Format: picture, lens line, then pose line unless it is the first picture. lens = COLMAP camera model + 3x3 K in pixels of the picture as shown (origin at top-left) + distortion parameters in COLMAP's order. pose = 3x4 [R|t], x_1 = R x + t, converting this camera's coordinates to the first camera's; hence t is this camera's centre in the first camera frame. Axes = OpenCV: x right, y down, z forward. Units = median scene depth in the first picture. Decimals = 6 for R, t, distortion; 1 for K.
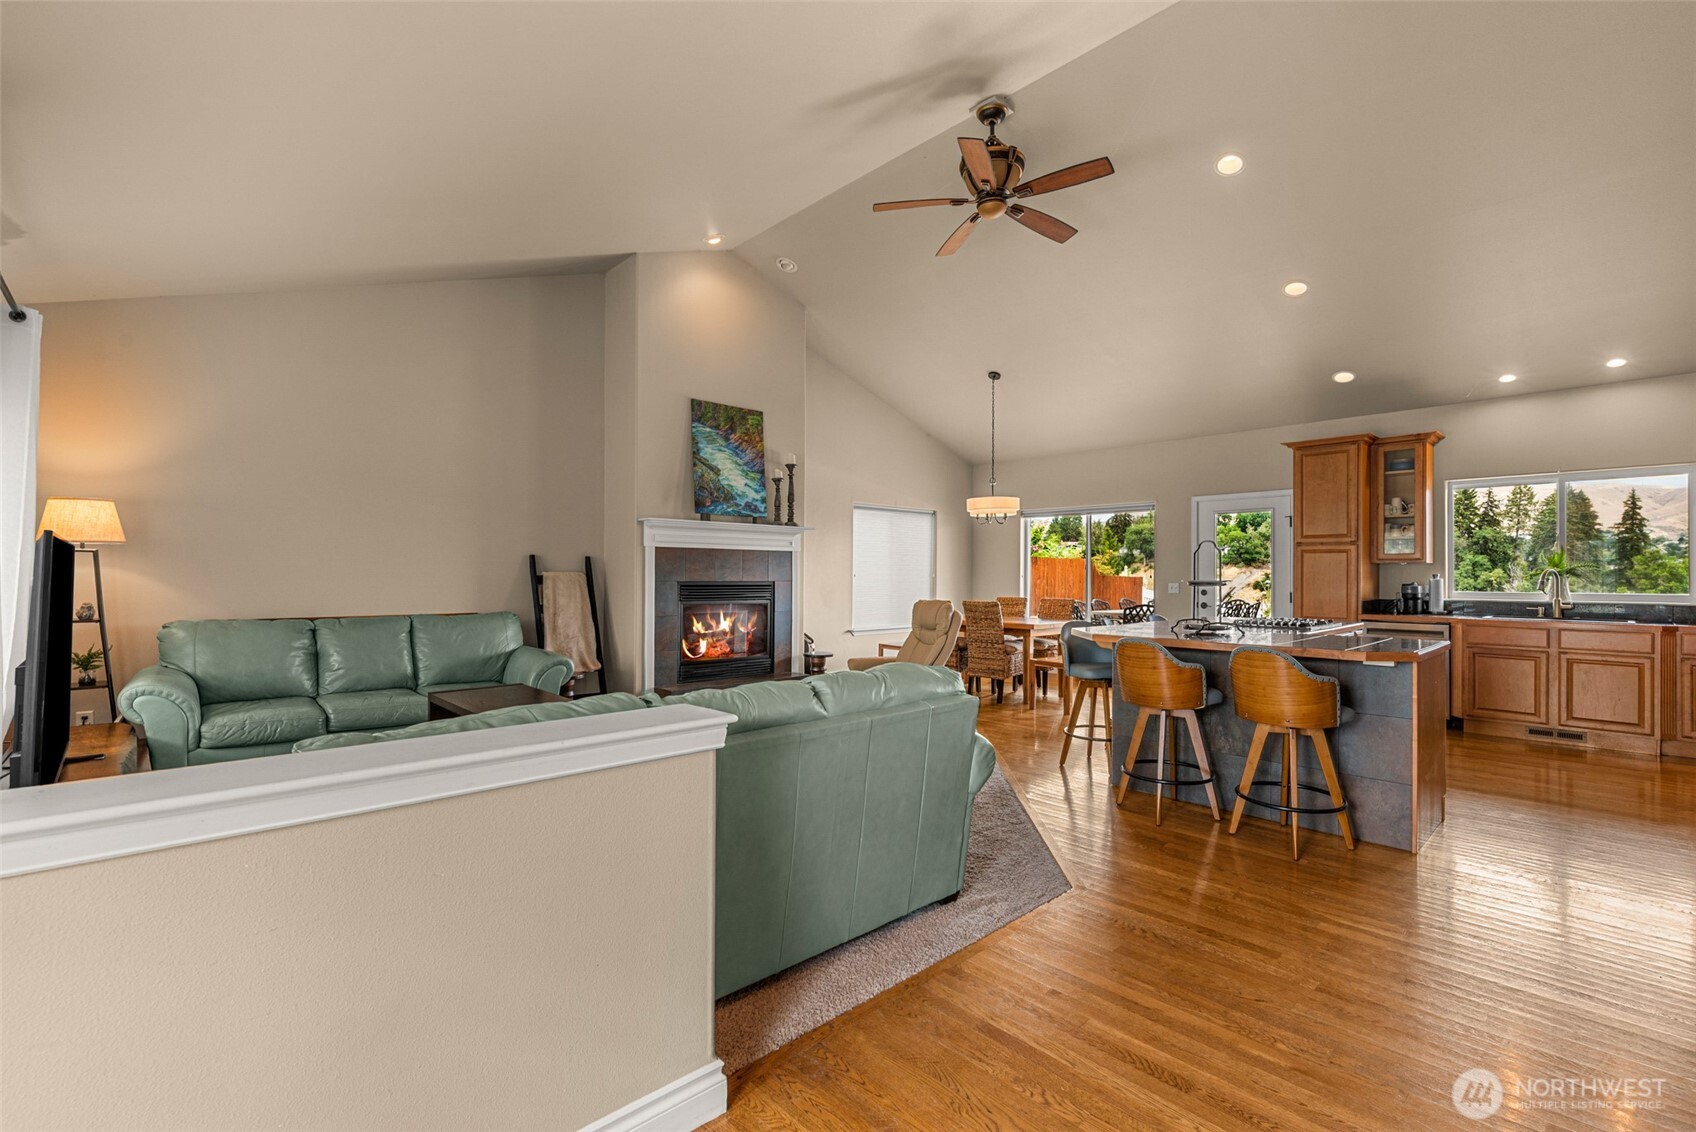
lens RADIAL K [[749.6, 0, 848.4], [0, 749.6, 562.2], [0, 0, 1]] dist [-0.005108, 0.000218]
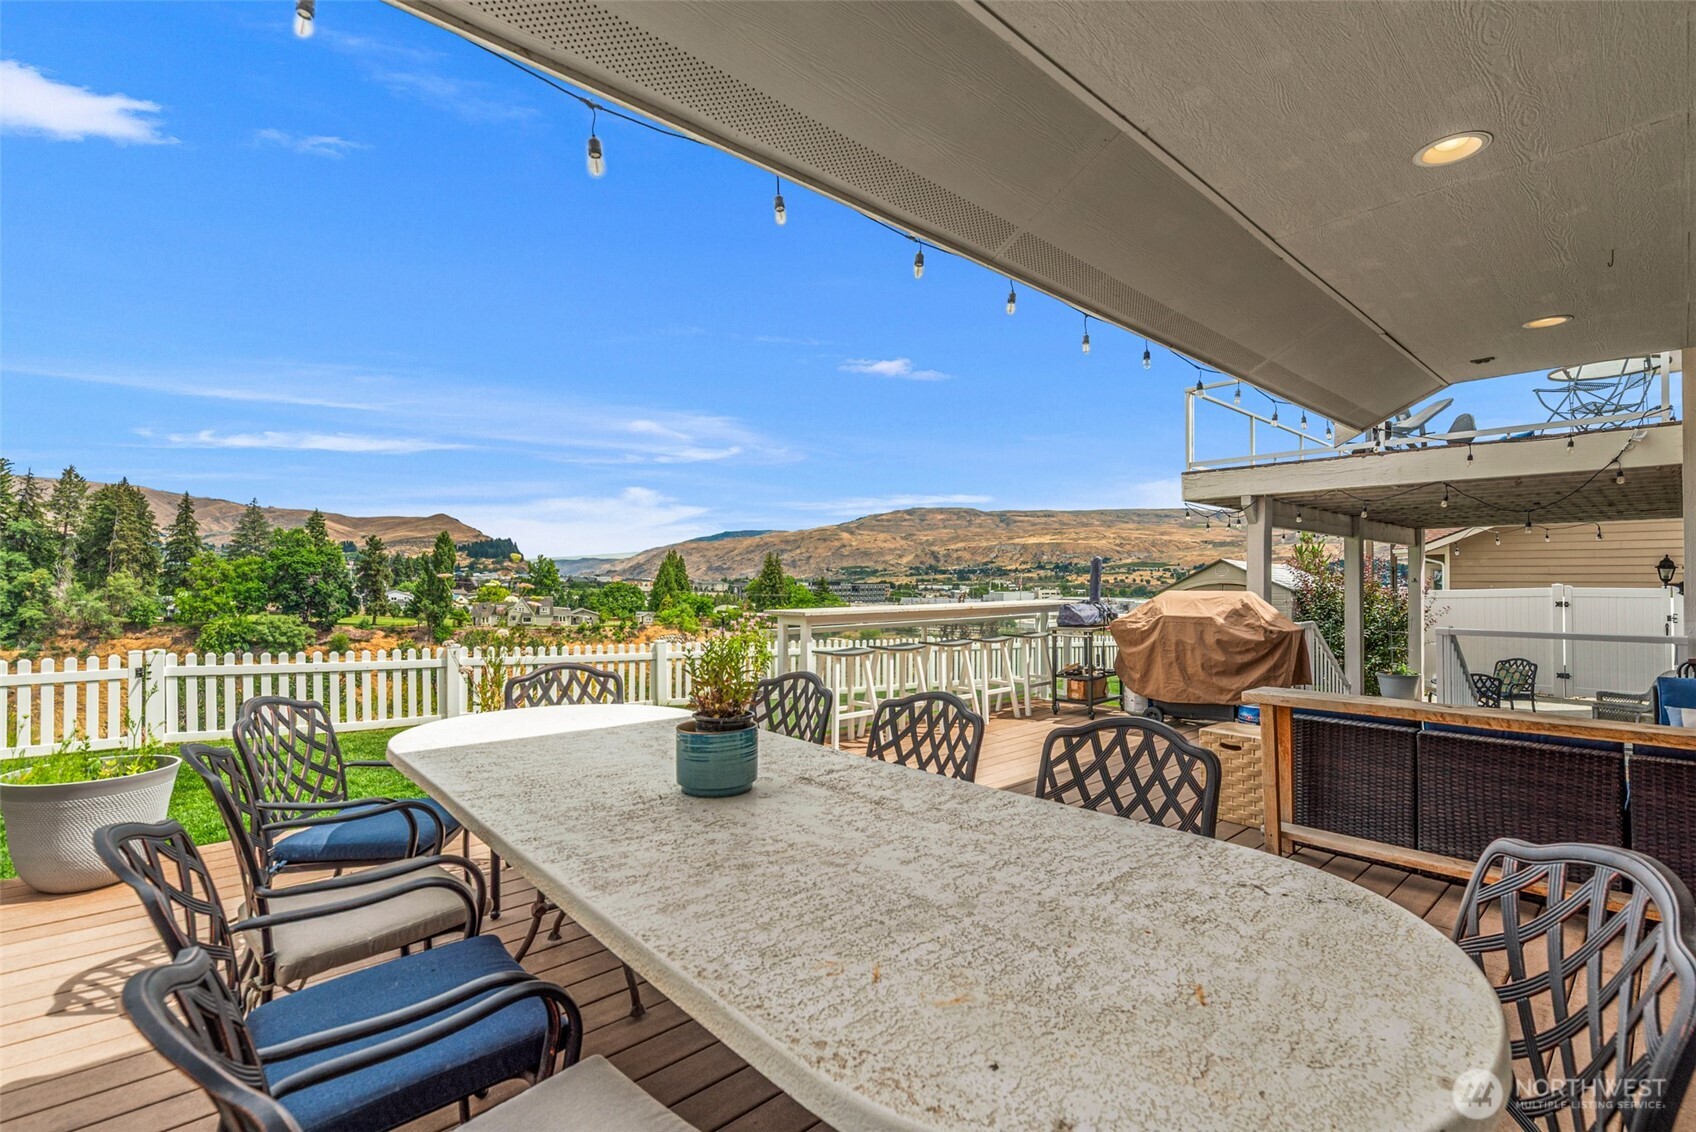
lens RADIAL K [[749.6, 0, 850.6], [0, 749.6, 567.4], [0, 0, 1]] dist [-0.005108, 0.000218]
pose [[-0.006224, 0.009881, 0.999932, 0.114463], [-0.016833, 0.999808, -0.009985, 0.009624], [-0.999839, -0.016894, -0.006056, 2.321144]]
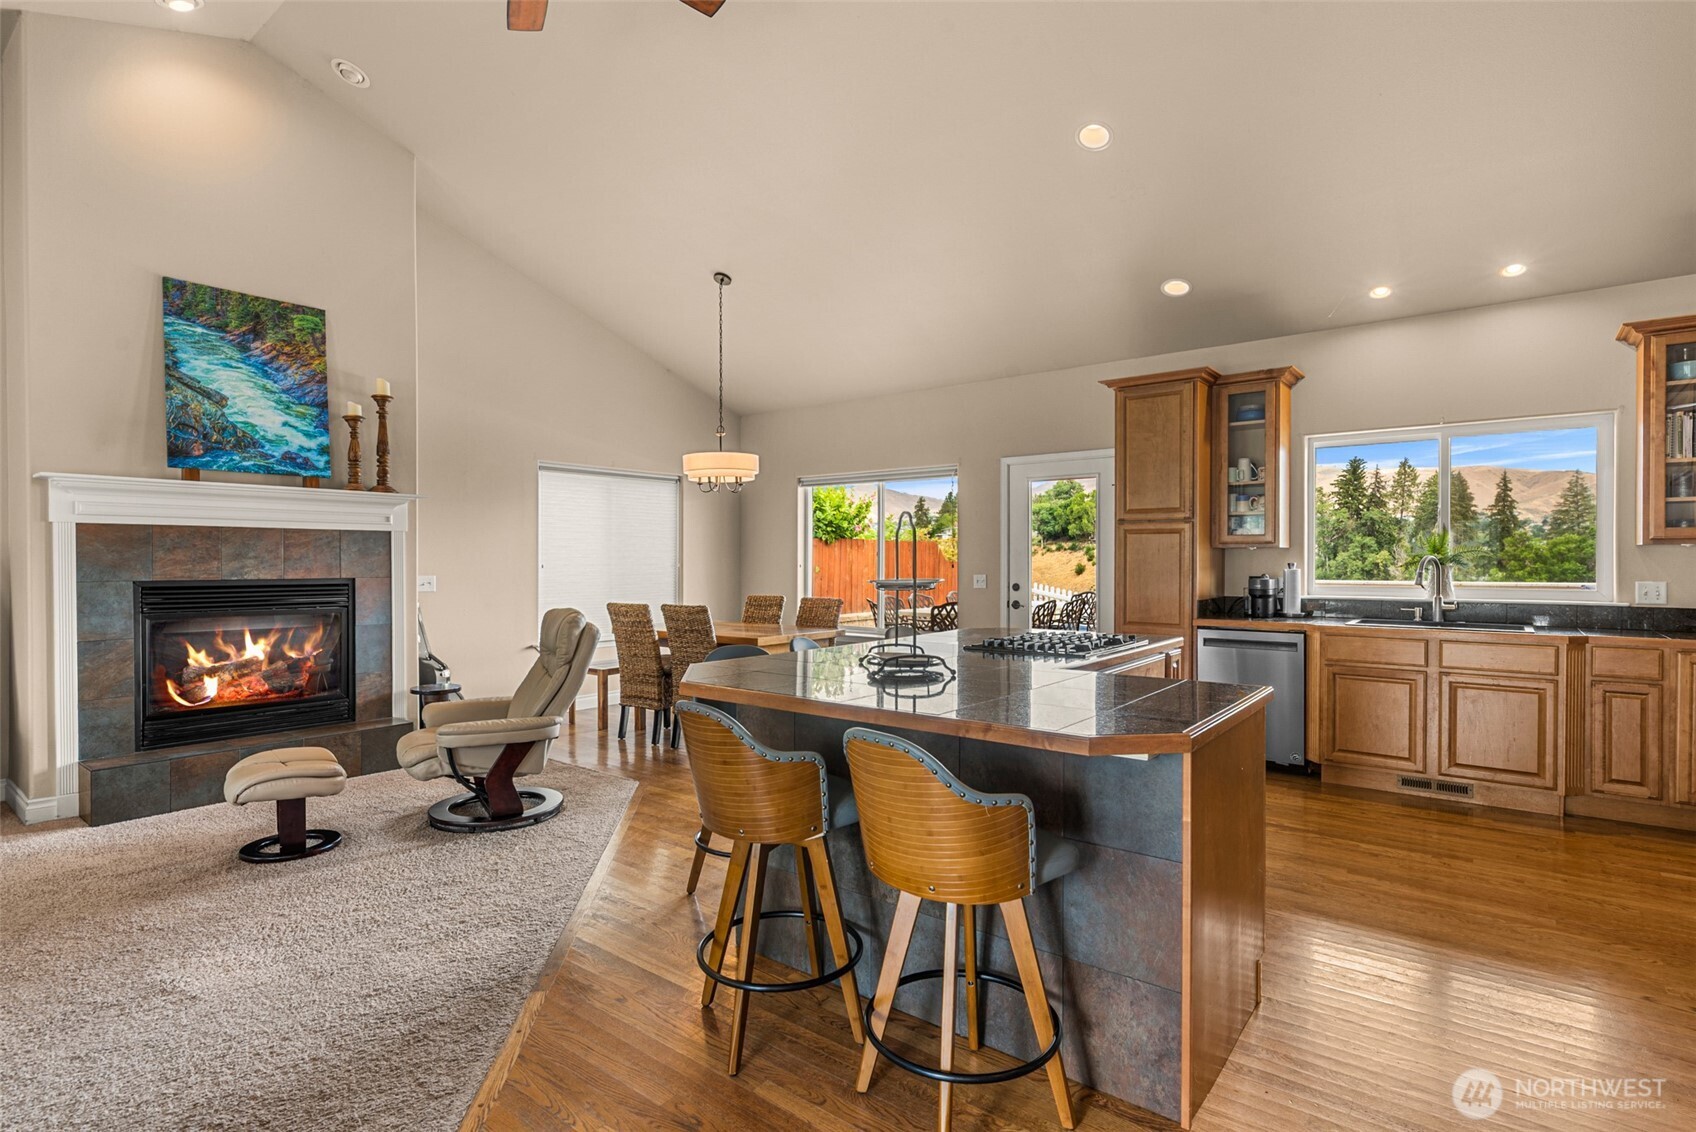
lens RADIAL K [[845.4, 0, 853.5], [0, 845.4, 558.7], [0, 0, 1]] dist [0.001002, -0.002796]
pose [[0.987970, -0.004649, 0.154573, 0.222948], [0.002210, 0.999870, 0.015952, -0.002134], [-0.154627, -0.015419, 0.987853, 0.236048]]
